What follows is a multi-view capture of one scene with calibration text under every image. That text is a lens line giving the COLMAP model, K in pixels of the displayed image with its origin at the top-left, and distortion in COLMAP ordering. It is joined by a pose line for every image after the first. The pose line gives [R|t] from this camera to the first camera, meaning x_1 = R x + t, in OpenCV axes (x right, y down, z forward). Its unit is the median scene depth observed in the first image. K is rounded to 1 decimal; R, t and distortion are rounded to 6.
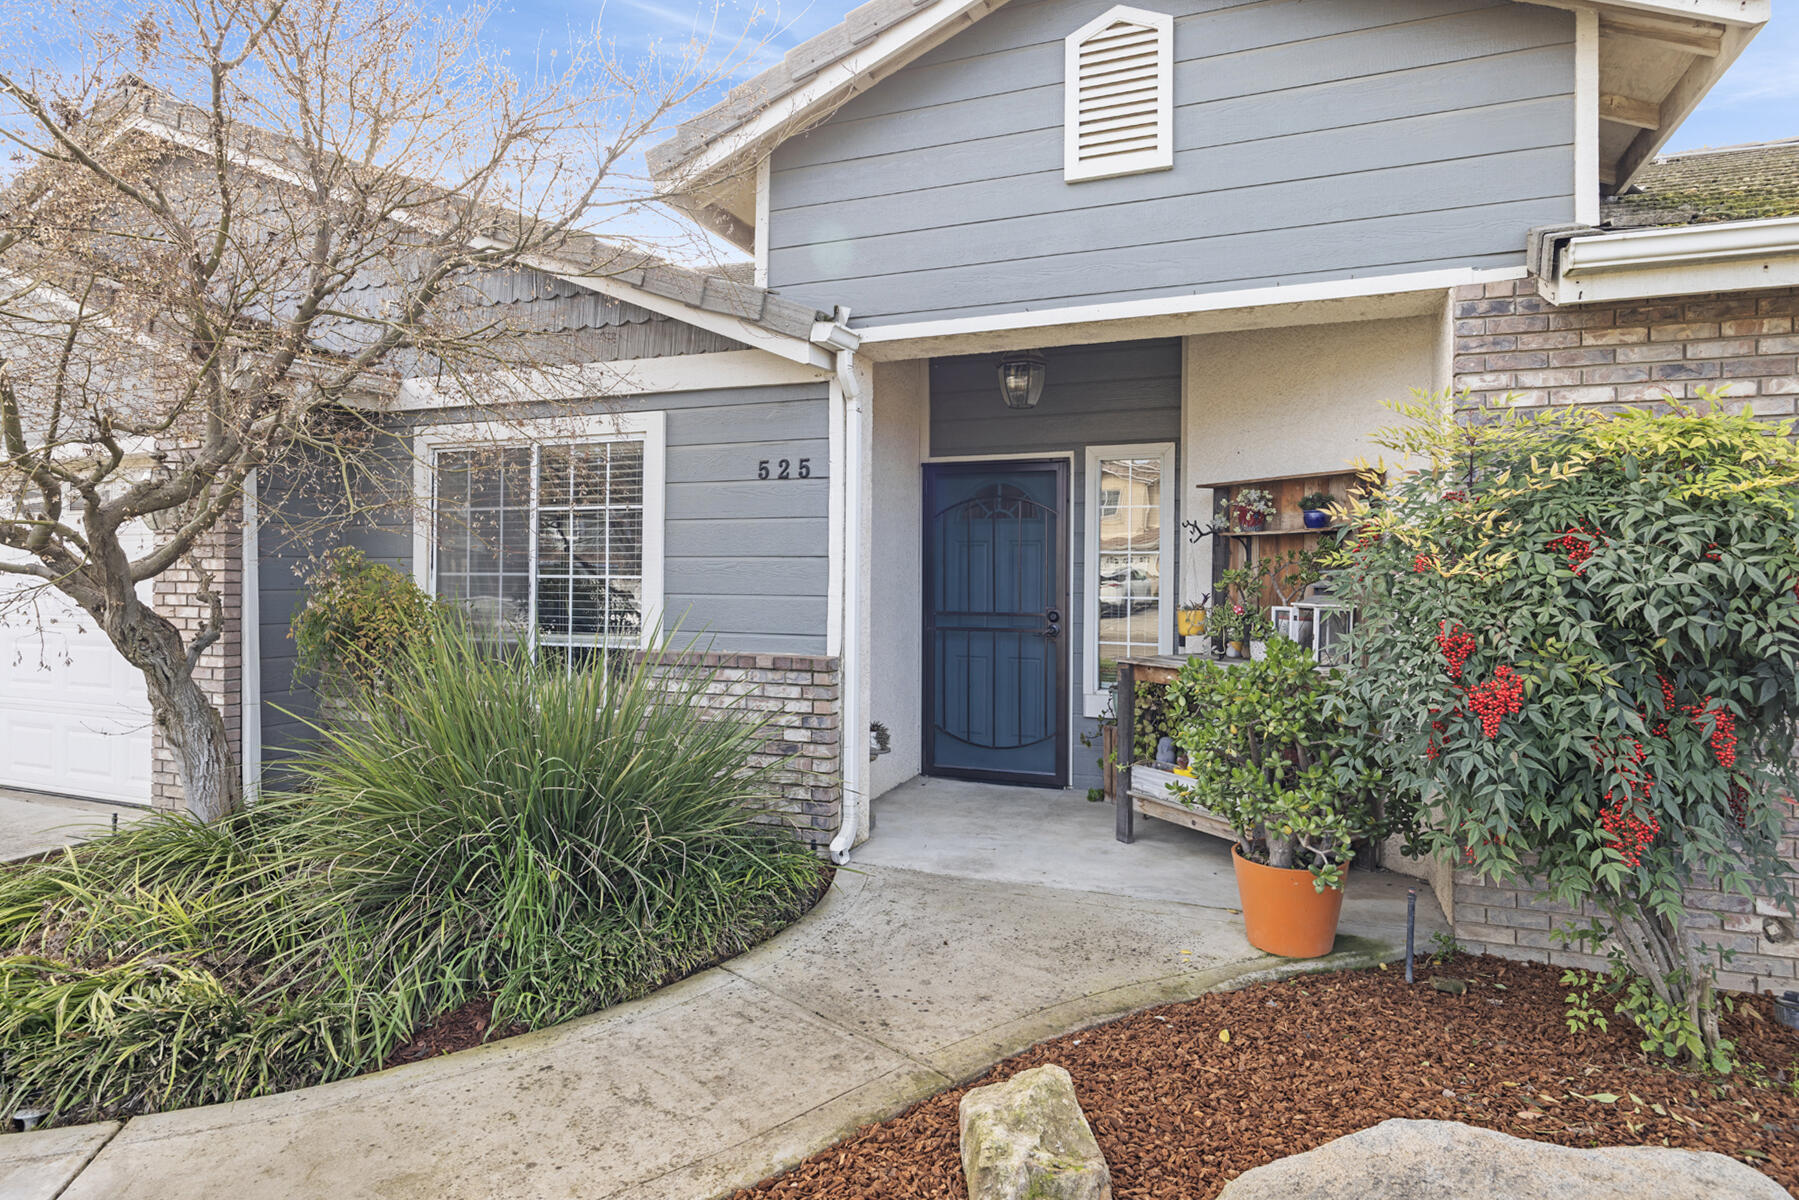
lens RADIAL K [[984.5, 0, 917.2], [0, 984.5, 566.7], [0, 0, 1]] dist [-0.002569, -0.002191]
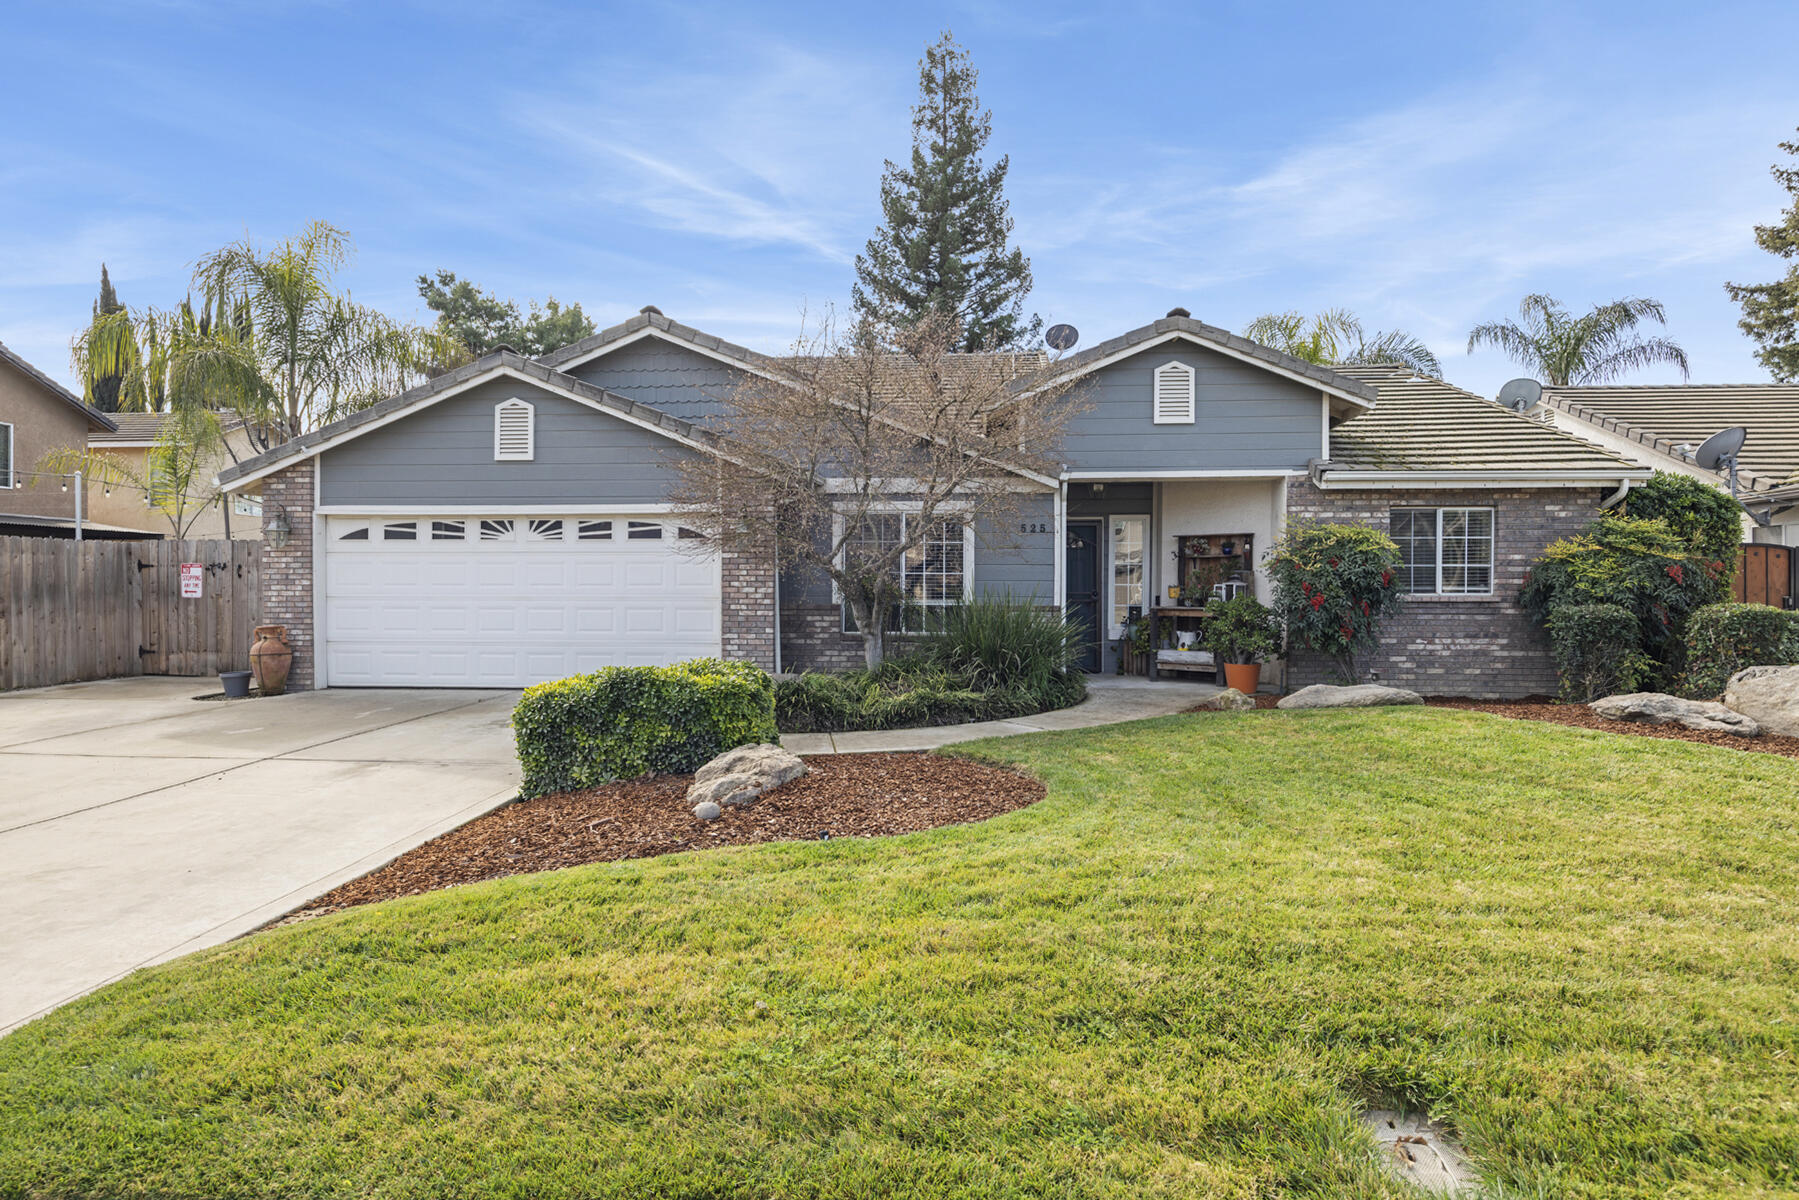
lens RADIAL K [[984.5, 0, 908.8], [0, 984.5, 599.3], [0, 0, 1]] dist [-0.002569, -0.002191]
pose [[0.957187, -0.005648, 0.289416, -1.155362], [0.000013, 0.999811, 0.019465, 0.028166], [-0.289471, -0.018628, 0.957005, -1.251752]]
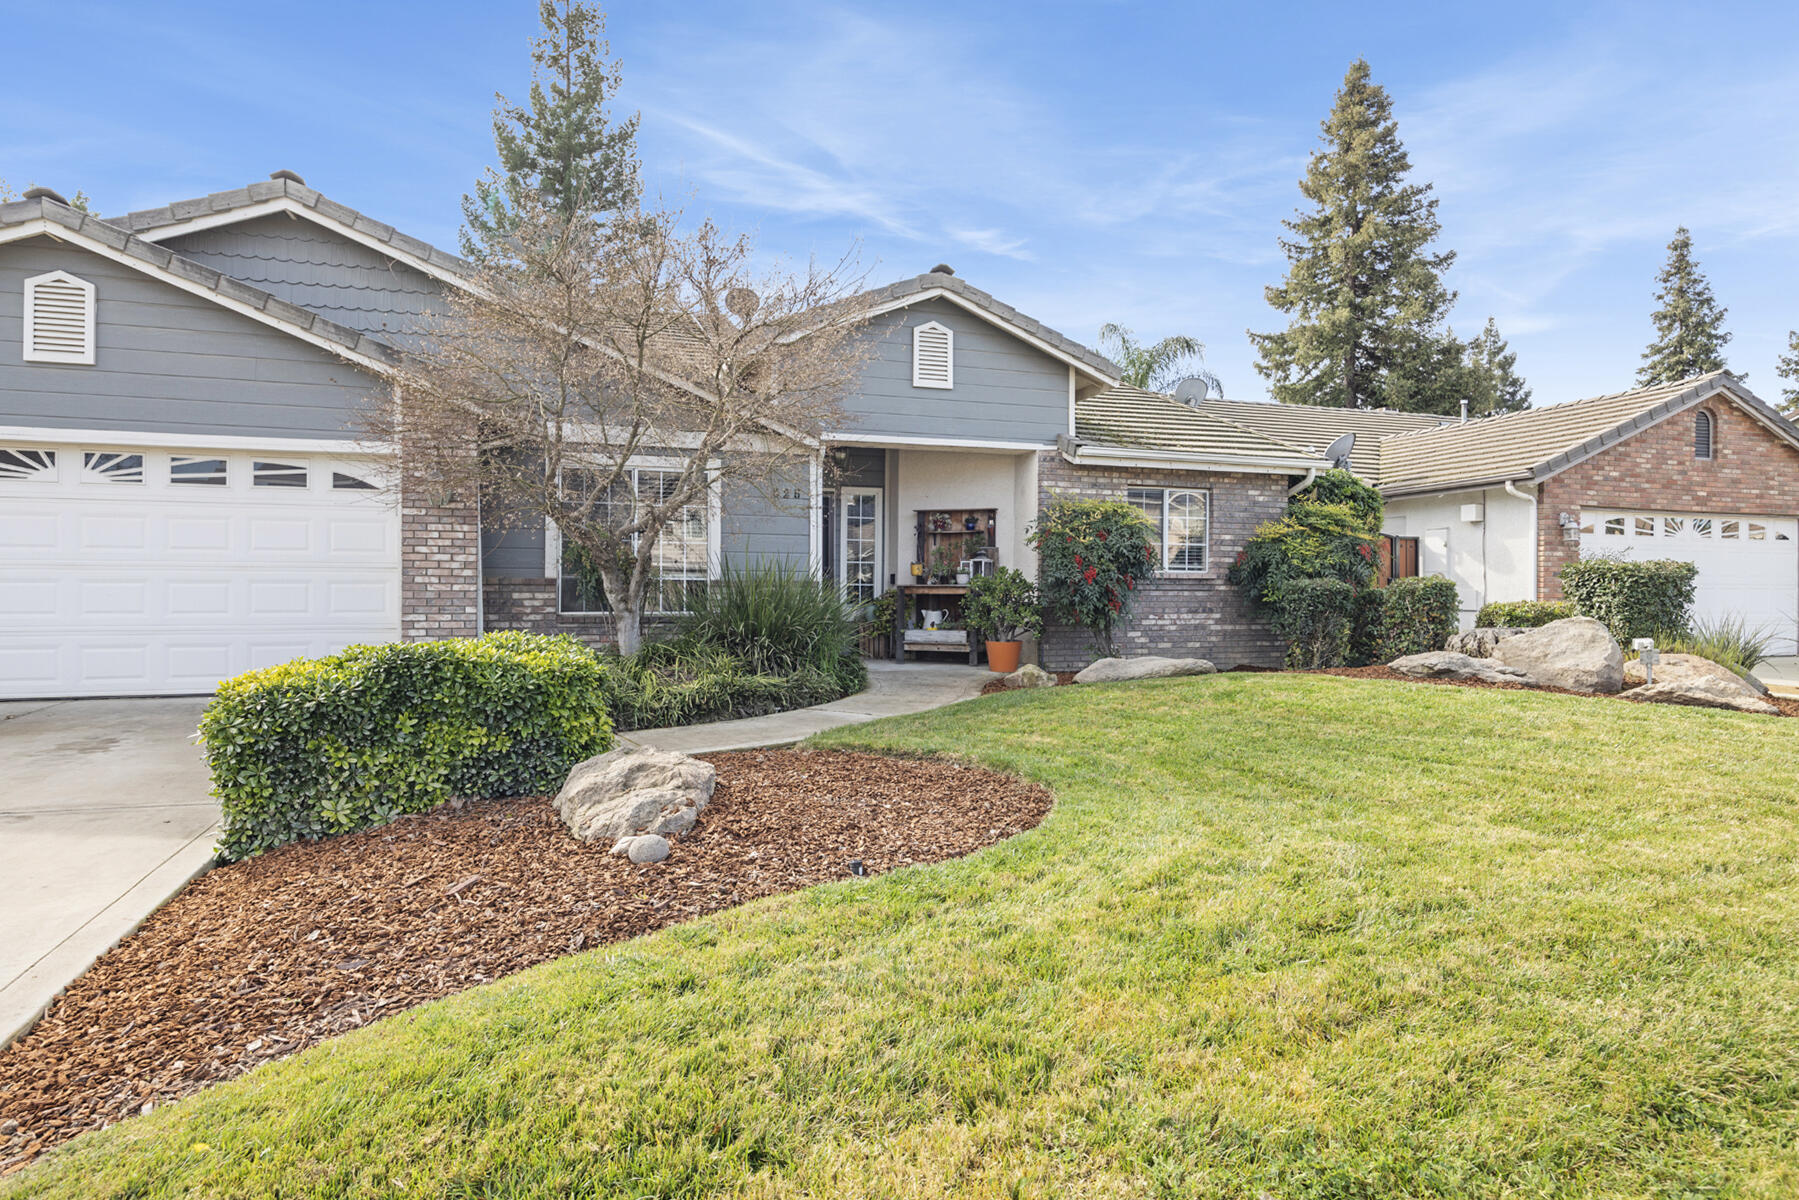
lens RADIAL K [[984.5, 0, 881.3], [0, 984.5, 597.1], [0, 0, 1]] dist [-0.002569, -0.002191]
pose [[0.768295, -0.005853, 0.640070, -1.380247], [-0.005969, 0.999849, 0.016308, 0.090938], [-0.640069, -0.016350, 0.768144, -0.790760]]
